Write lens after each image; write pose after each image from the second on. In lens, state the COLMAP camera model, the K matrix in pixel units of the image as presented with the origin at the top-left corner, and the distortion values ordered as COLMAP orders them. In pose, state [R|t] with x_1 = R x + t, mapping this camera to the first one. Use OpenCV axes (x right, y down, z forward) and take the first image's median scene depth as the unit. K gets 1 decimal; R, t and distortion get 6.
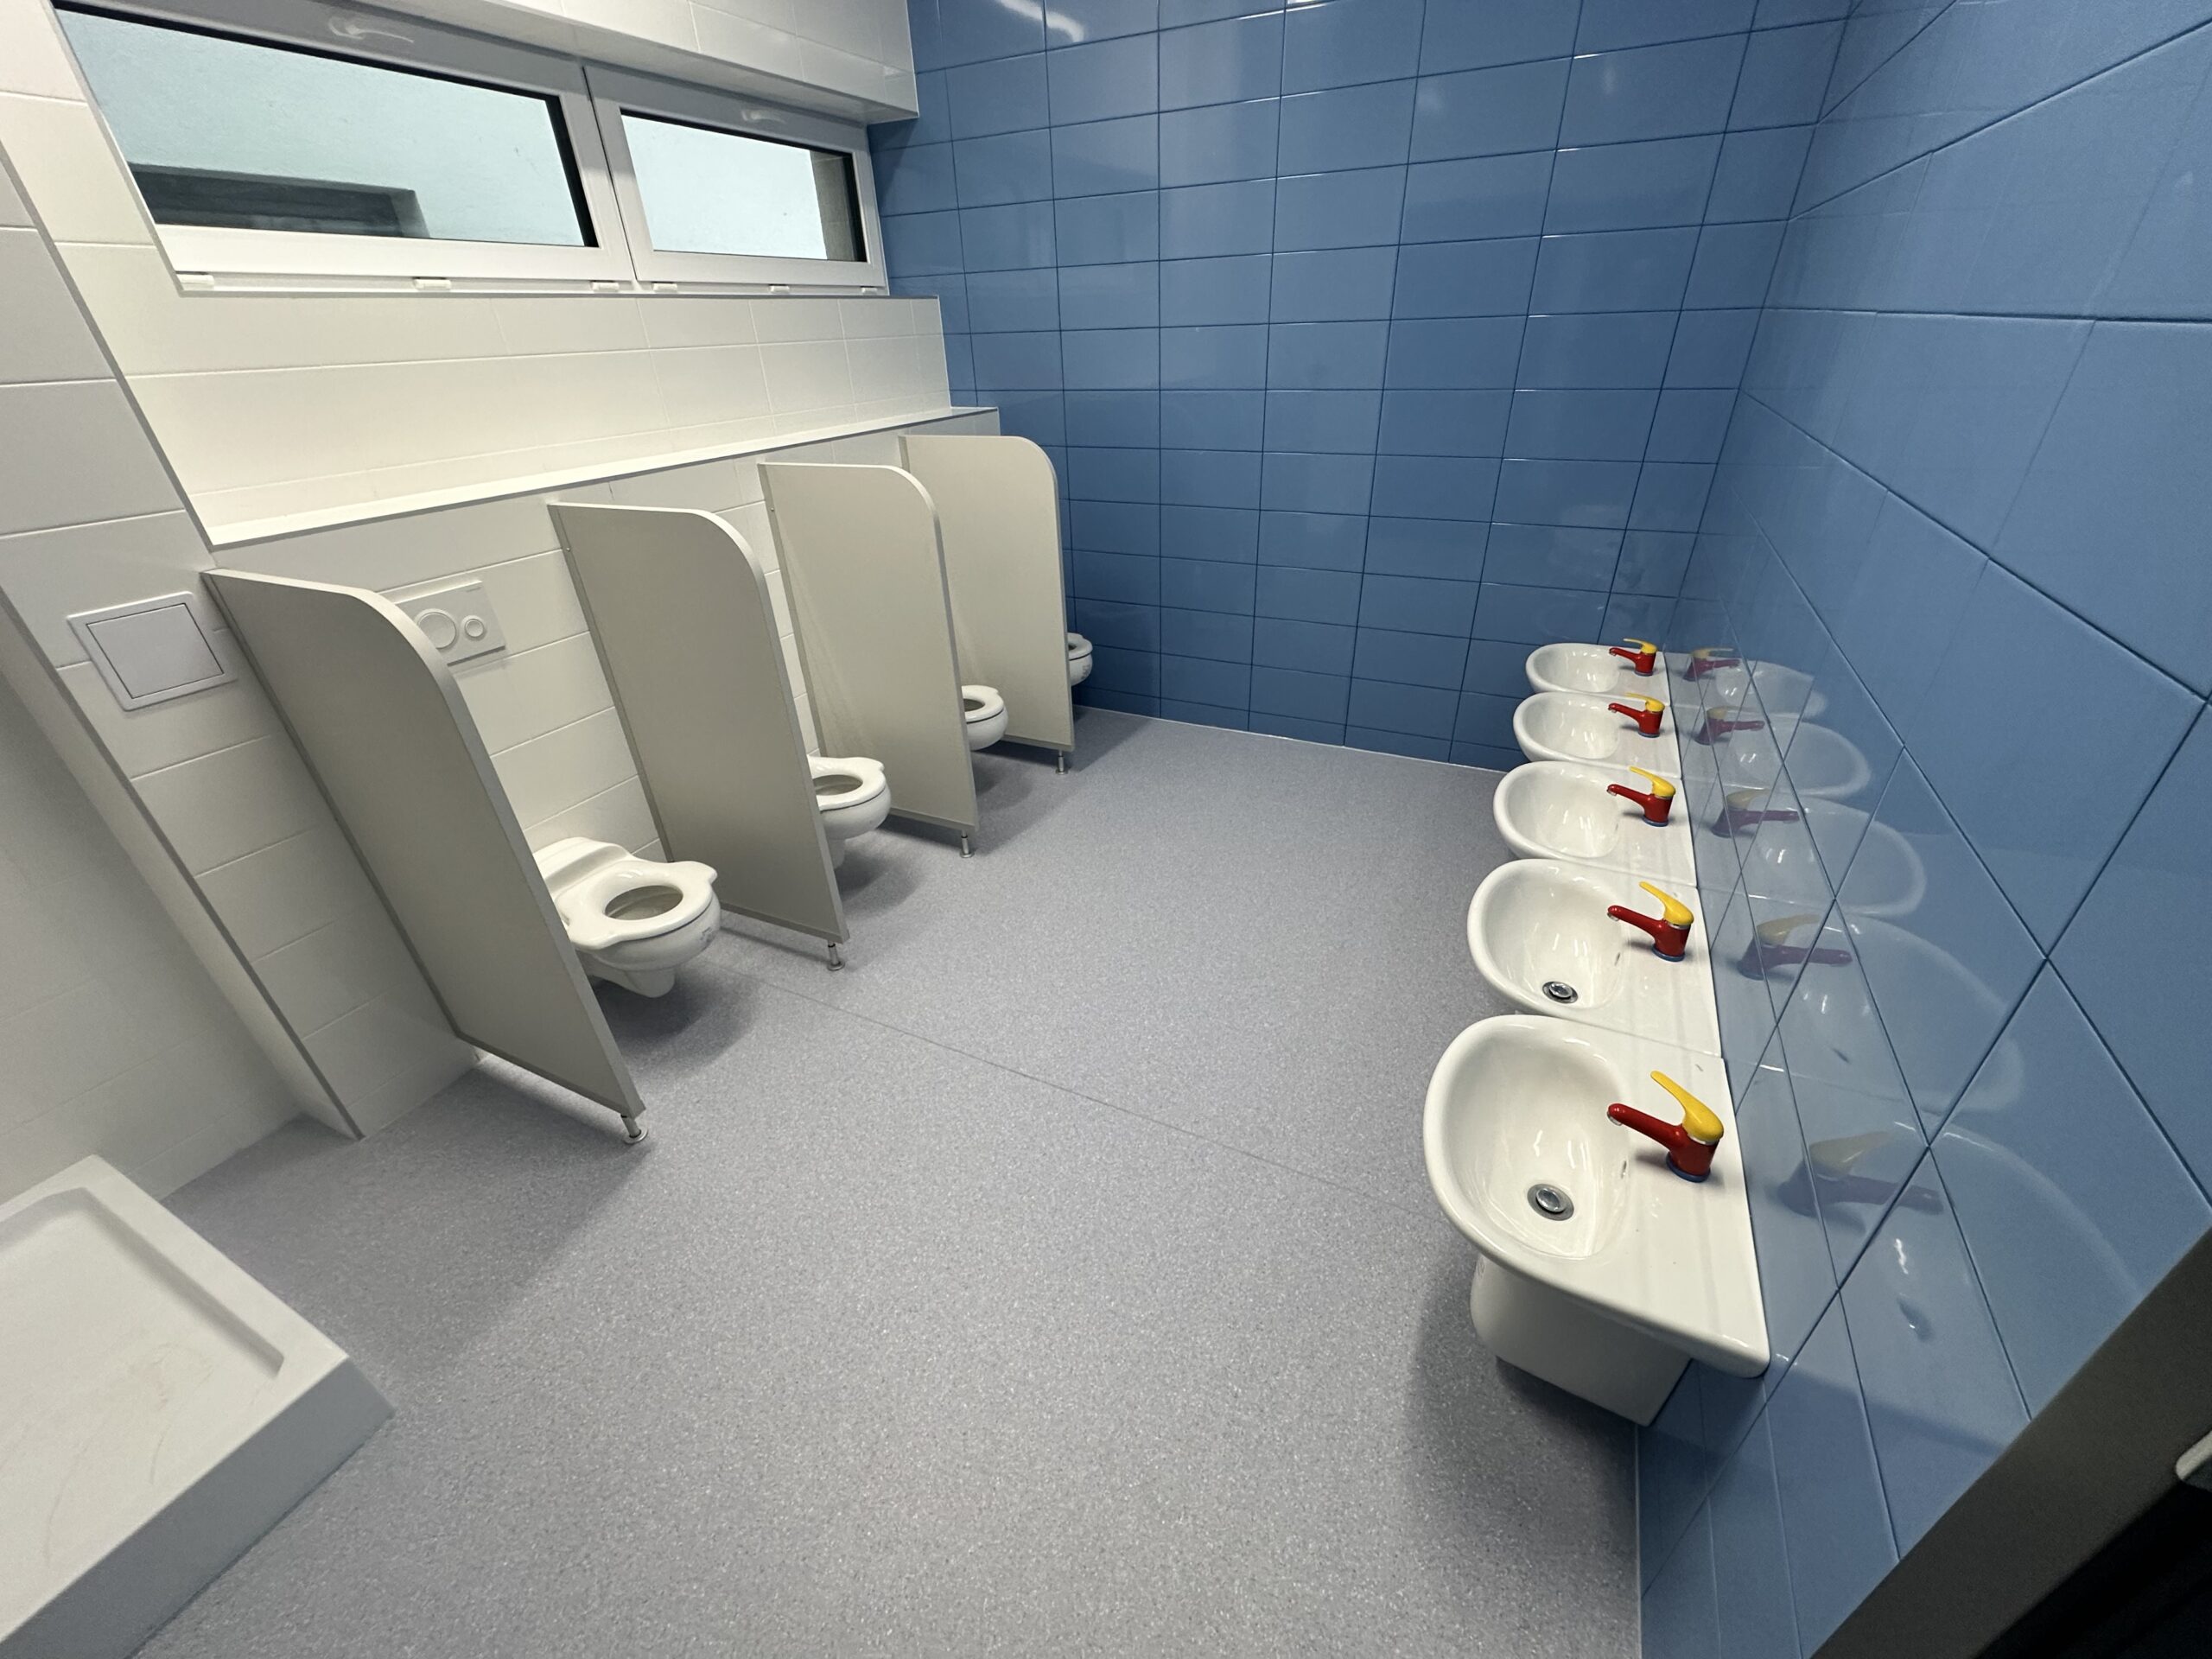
lens RADIAL K [[881.2, 0, 1106.5], [0, 881.2, 830.9], [0, 0, 1]] dist [-0.000036, -0.000578]
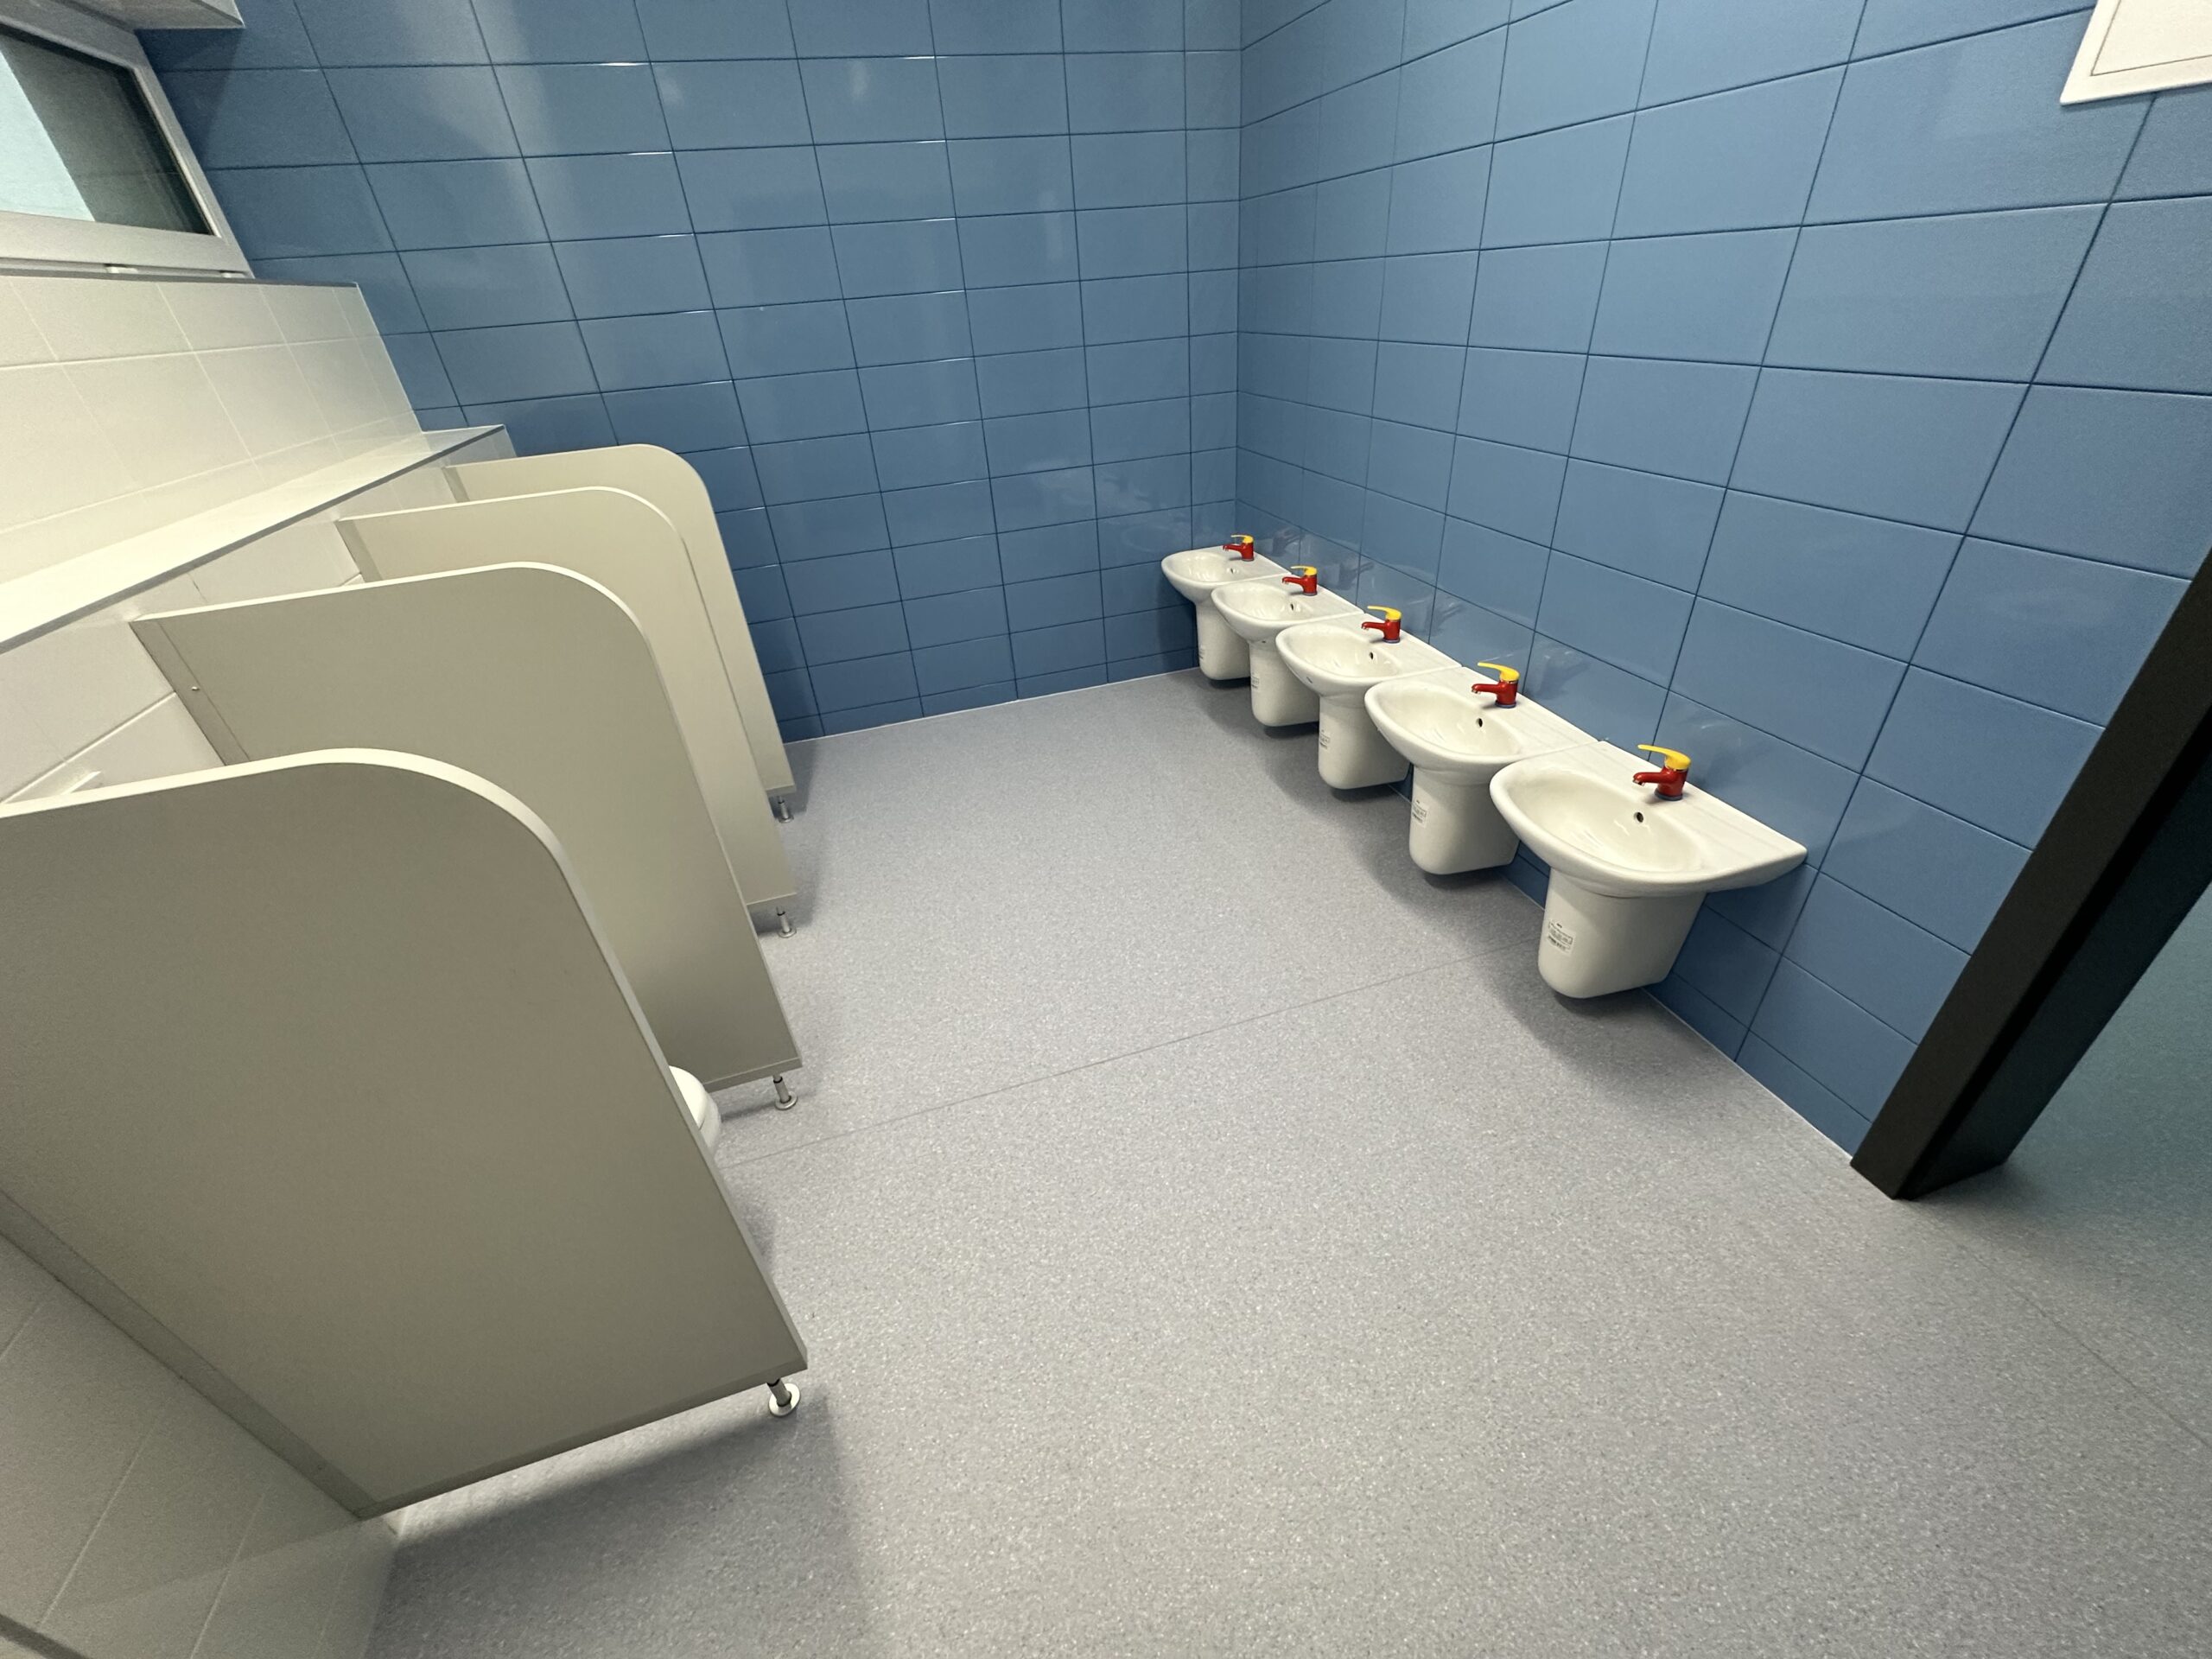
lens RADIAL K [[881.2, 0, 1106.7], [0, 881.2, 831.3], [0, 0, 1]] dist [-0.000036, -0.000578]
pose [[0.724908, -0.379160, 0.575105, -0.598625], [0.380472, 0.916364, 0.124571, -0.079684], [-0.574238, 0.128509, 0.808539, 0.199704]]
